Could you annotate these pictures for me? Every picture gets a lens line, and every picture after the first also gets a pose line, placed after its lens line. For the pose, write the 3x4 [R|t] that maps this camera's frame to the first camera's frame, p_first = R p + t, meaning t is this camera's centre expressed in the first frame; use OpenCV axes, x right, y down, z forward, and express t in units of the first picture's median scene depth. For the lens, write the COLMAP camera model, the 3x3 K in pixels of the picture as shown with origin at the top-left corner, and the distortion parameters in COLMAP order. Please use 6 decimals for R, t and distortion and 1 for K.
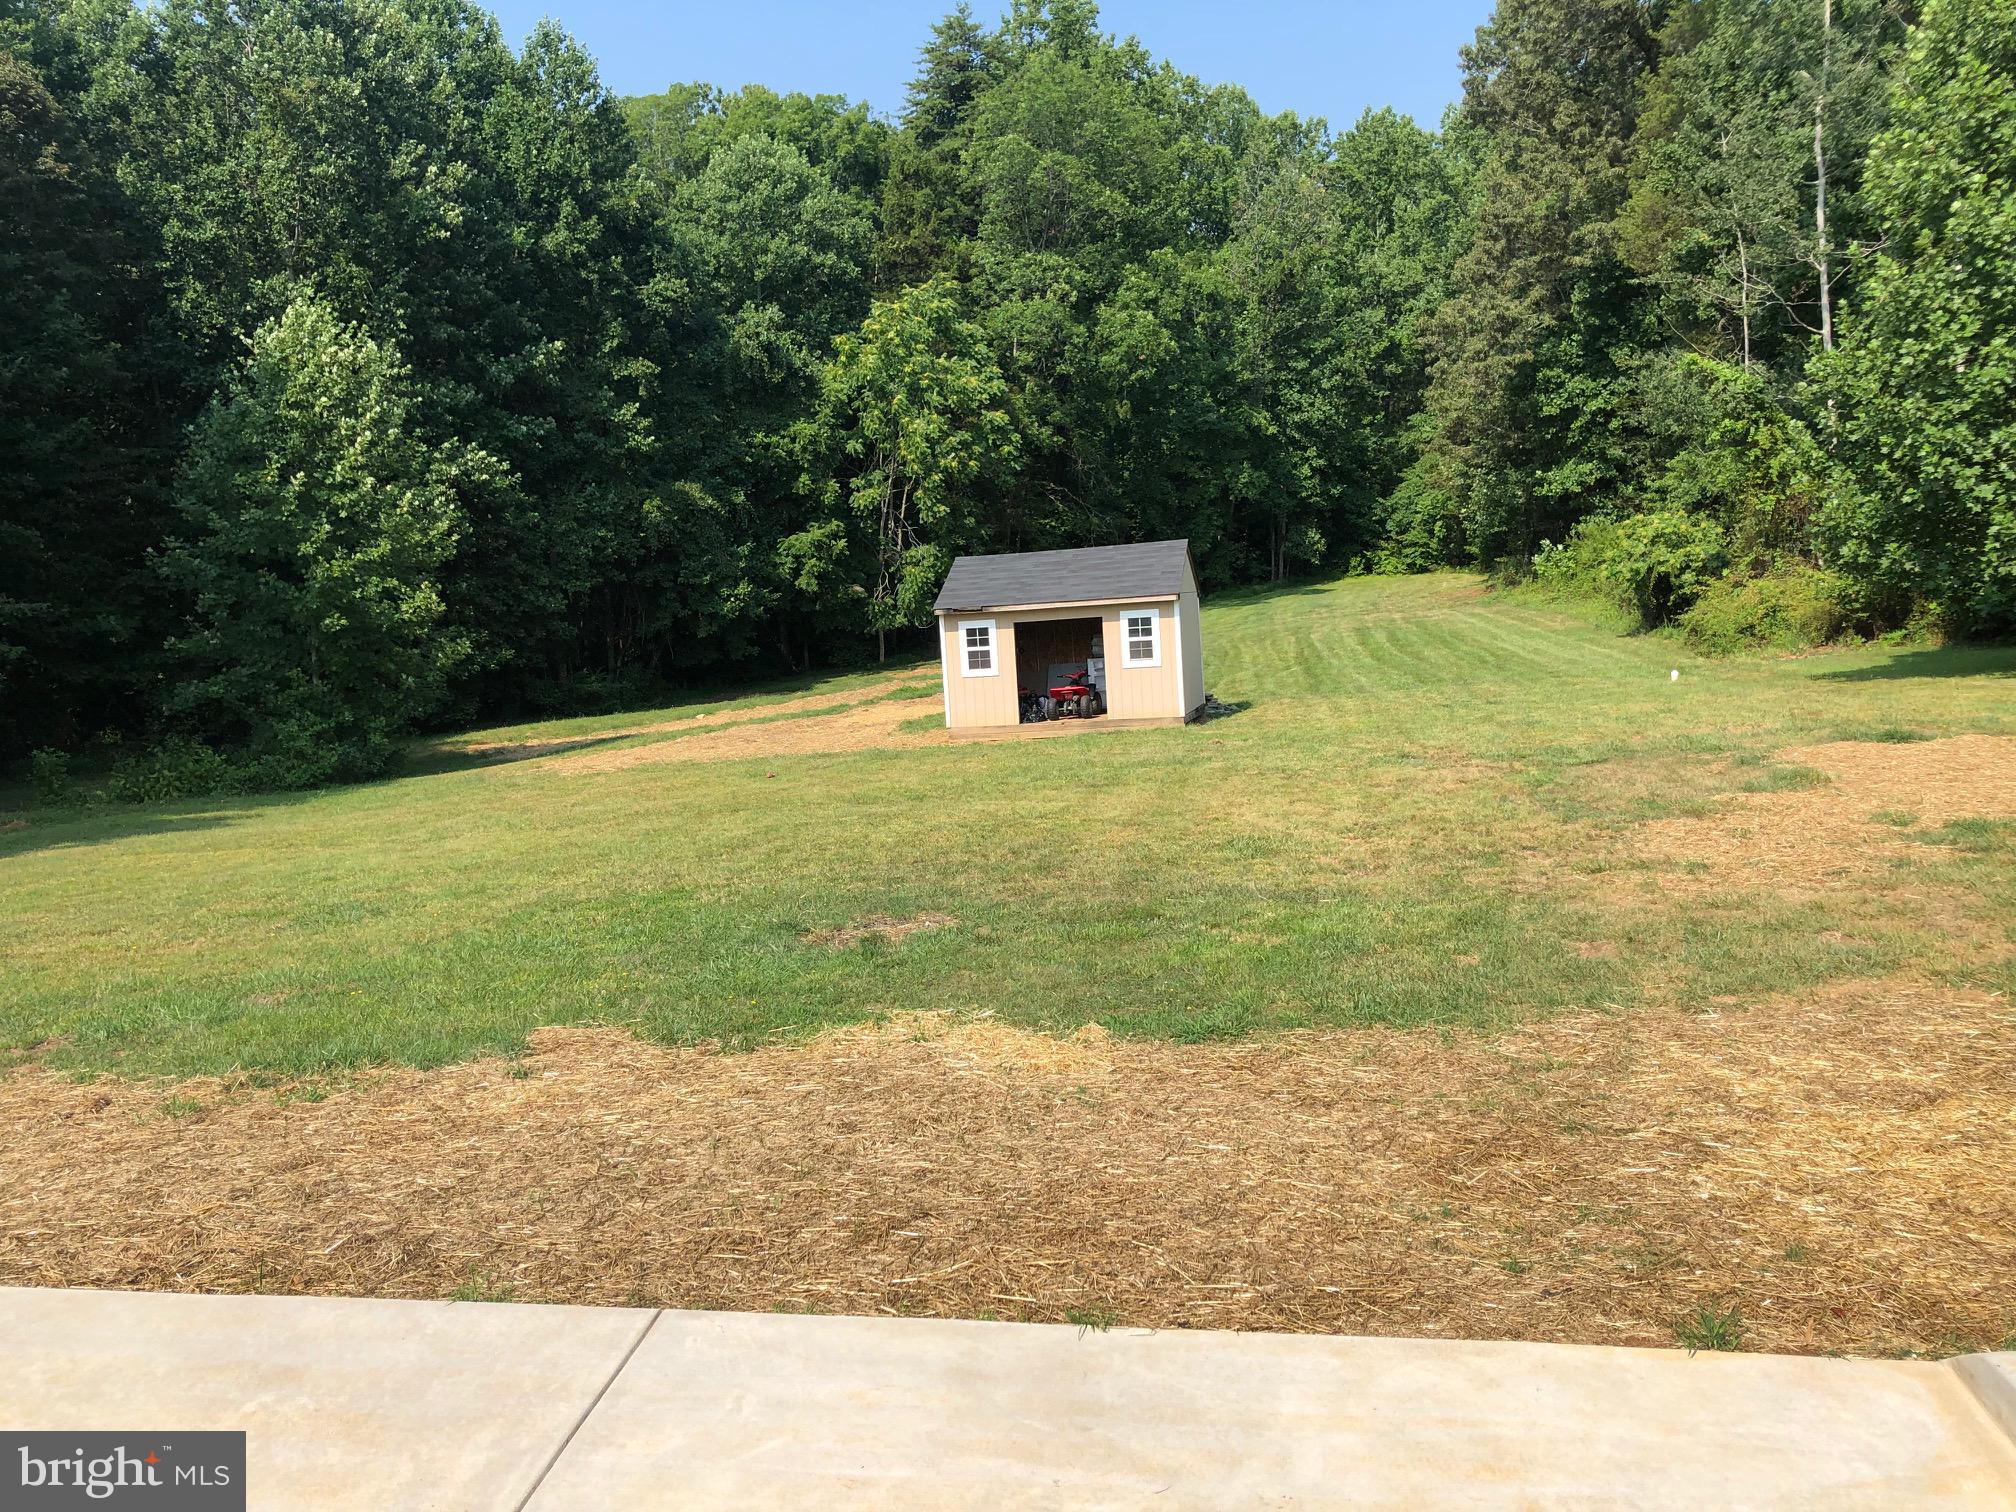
lens RADIAL K [[1662.9, 0, 1040.1], [0, 1662.9, 763.3], [0, 0, 1]] dist [0.021614, -0.018456]
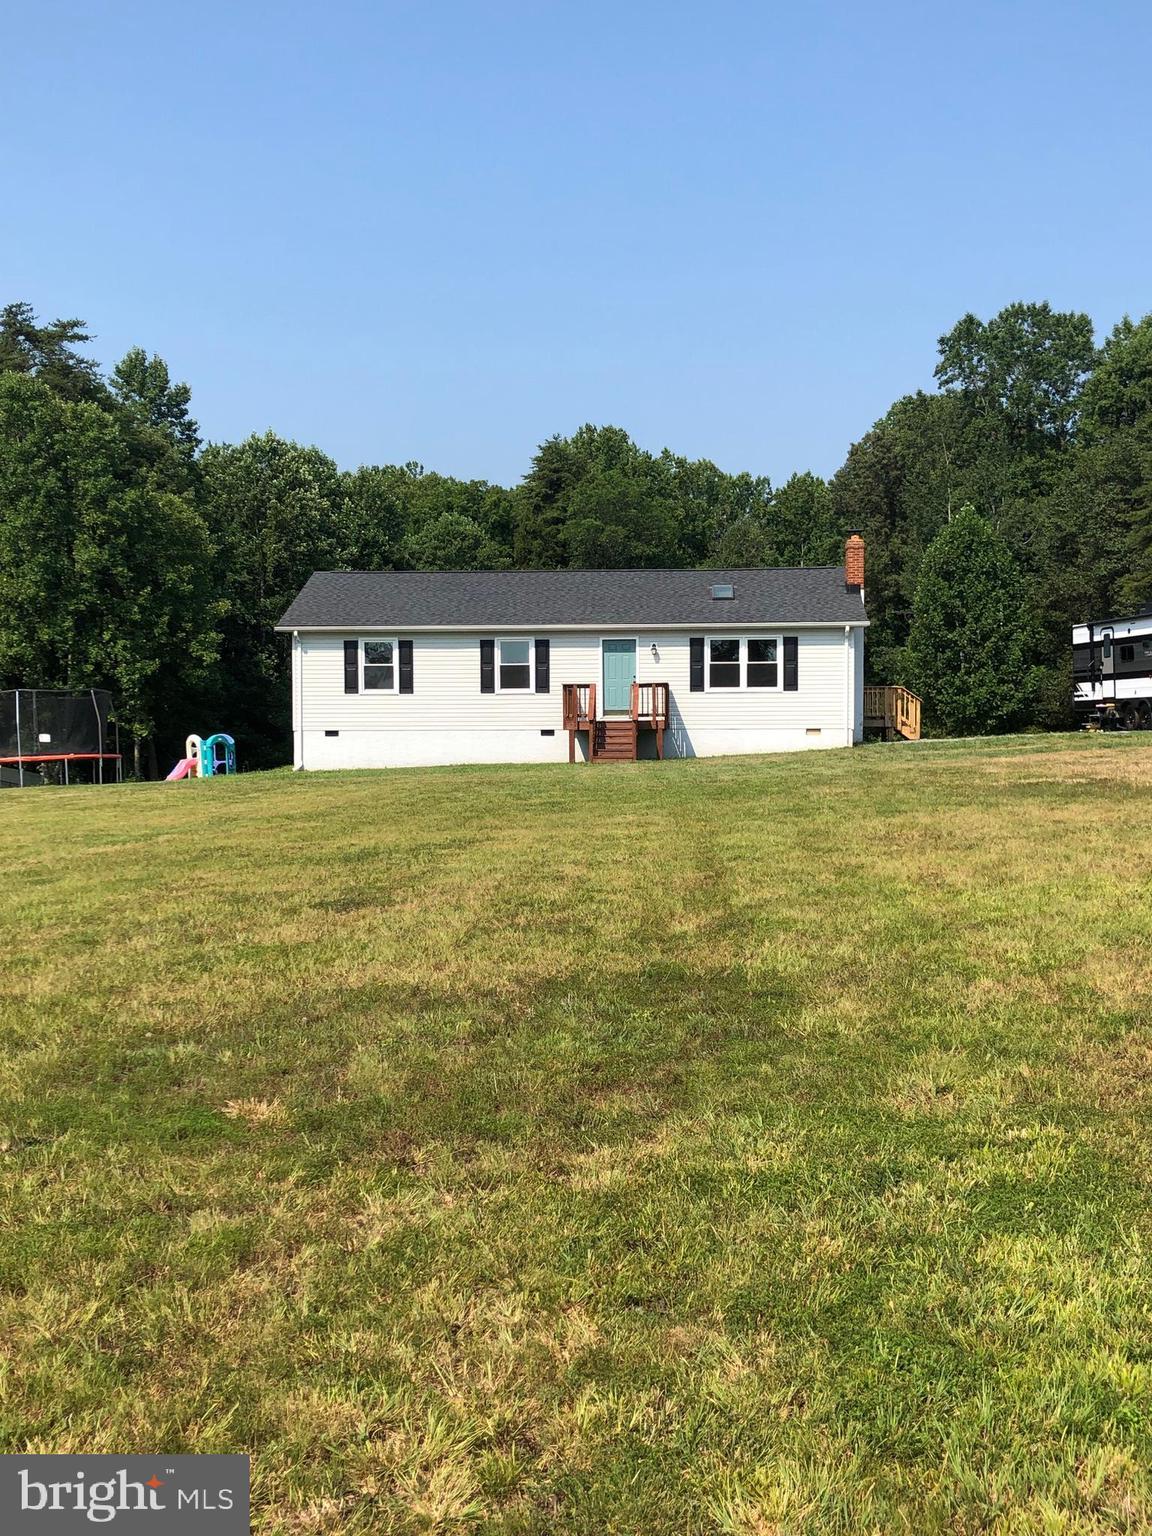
lens RADIAL K [[1590.0, 0, 598.0], [0, 1590.0, 806.6], [0, 0, 1]] dist [0.048958, 0.000000]
pose [[0.998837, 0.011191, 0.046889, -0.105712], [-0.005792, 0.993494, -0.113735, 0.170305], [-0.047857, 0.113332, 0.992404, -0.851105]]
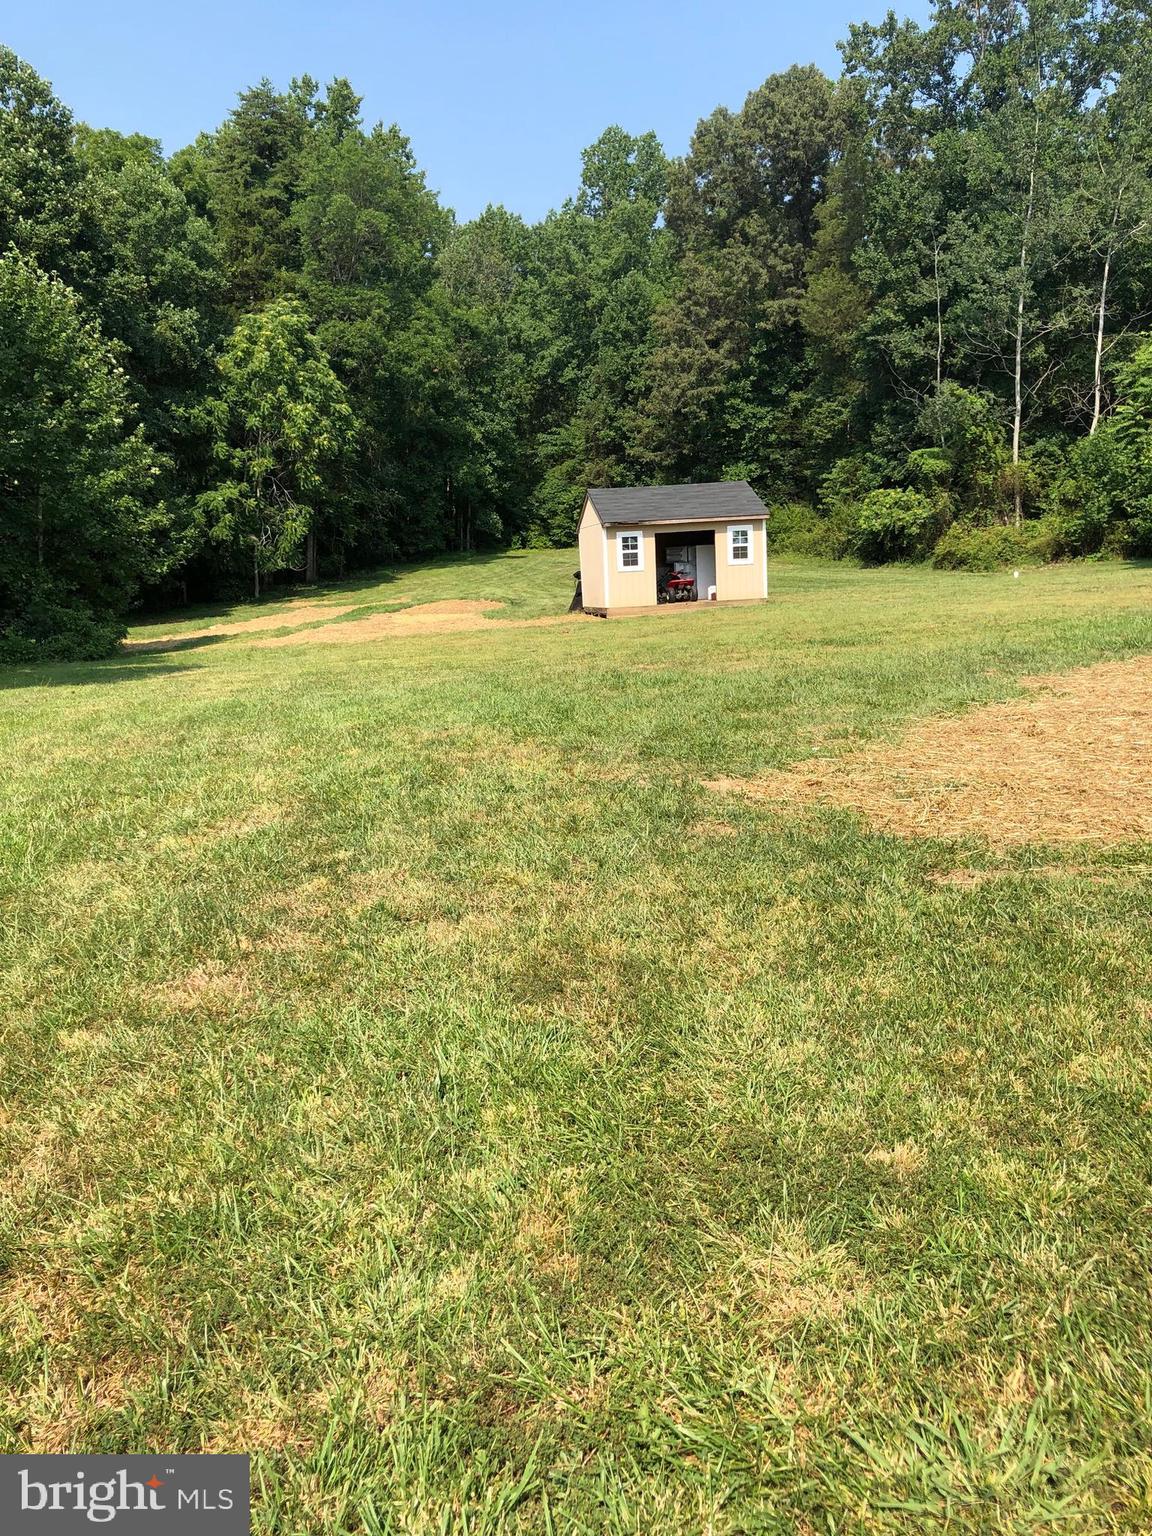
lens RADIAL K [[1267.0, 0, 562.9], [0, 1267.0, 775.6], [0, 0, 1]] dist [0.021614, -0.018456]
pose [[0.926062, -0.045979, 0.374560, -0.303423], [0.028839, 0.998270, 0.051240, 0.039971], [-0.376268, -0.036649, 0.925786, -0.001477]]
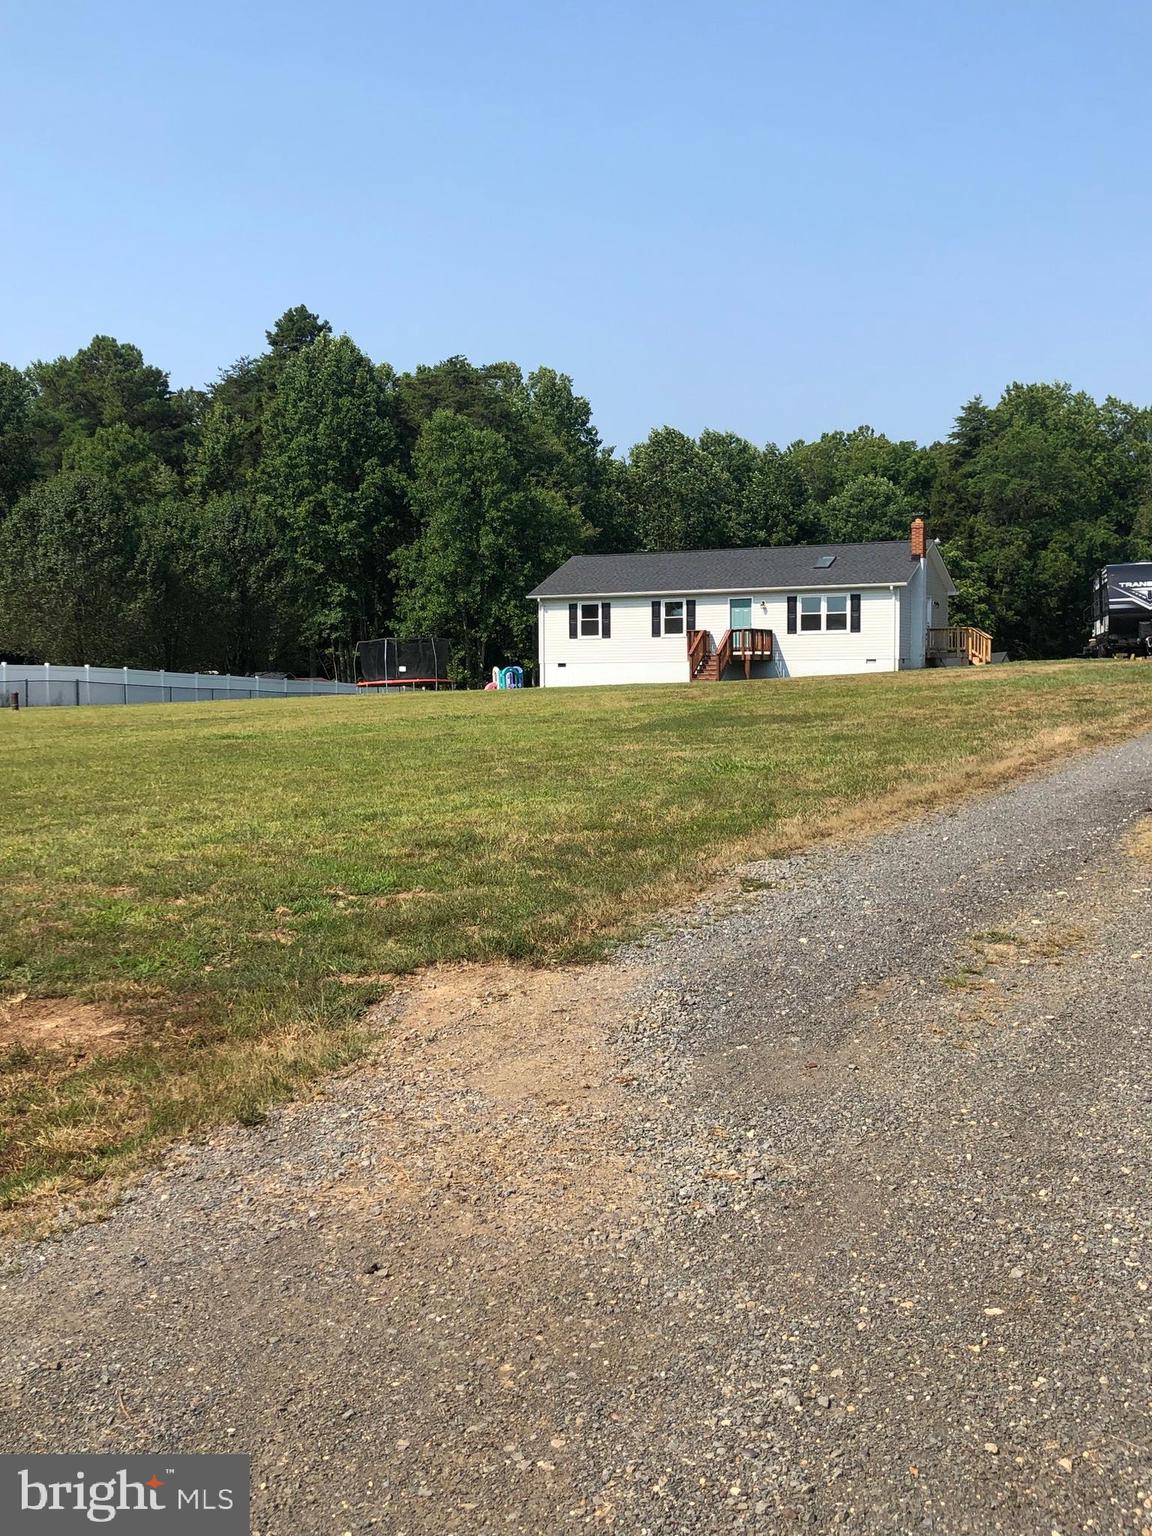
lens RADIAL K [[1590.0, 0, 572.4], [0, 1590.0, 795.0], [0, 0, 1]] dist [0.048958, 0.000000]
pose [[0.943901, 0.035028, -0.328366, 0.180582], [-0.061616, 0.995578, -0.070915, 0.222805], [0.324430, 0.087169, 0.941885, -1.155938]]
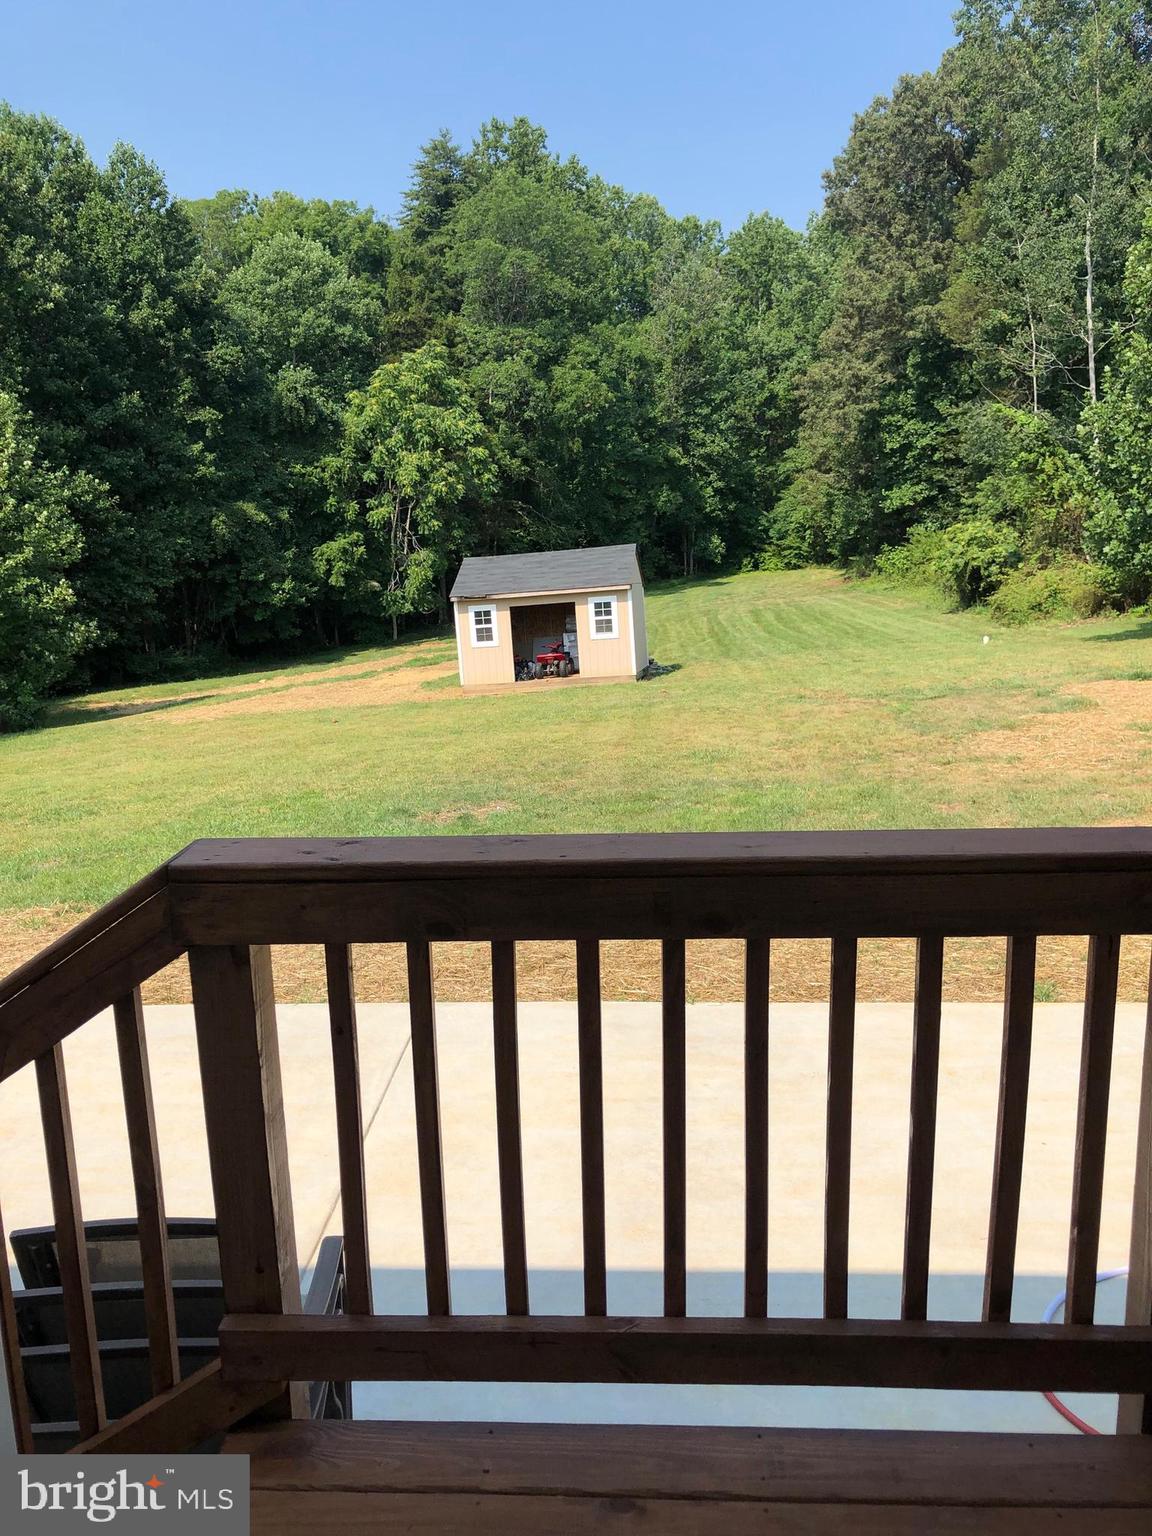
lens RADIAL K [[1267.0, 0, 575.2], [0, 1267.0, 779.4], [0, 0, 1]] dist [0.021614, -0.018456]
pose [[0.998244, -0.017376, 0.056626, -0.013751], [0.014612, 0.998699, 0.048860, 0.003933], [-0.057401, -0.047947, 0.997199, -0.025060]]
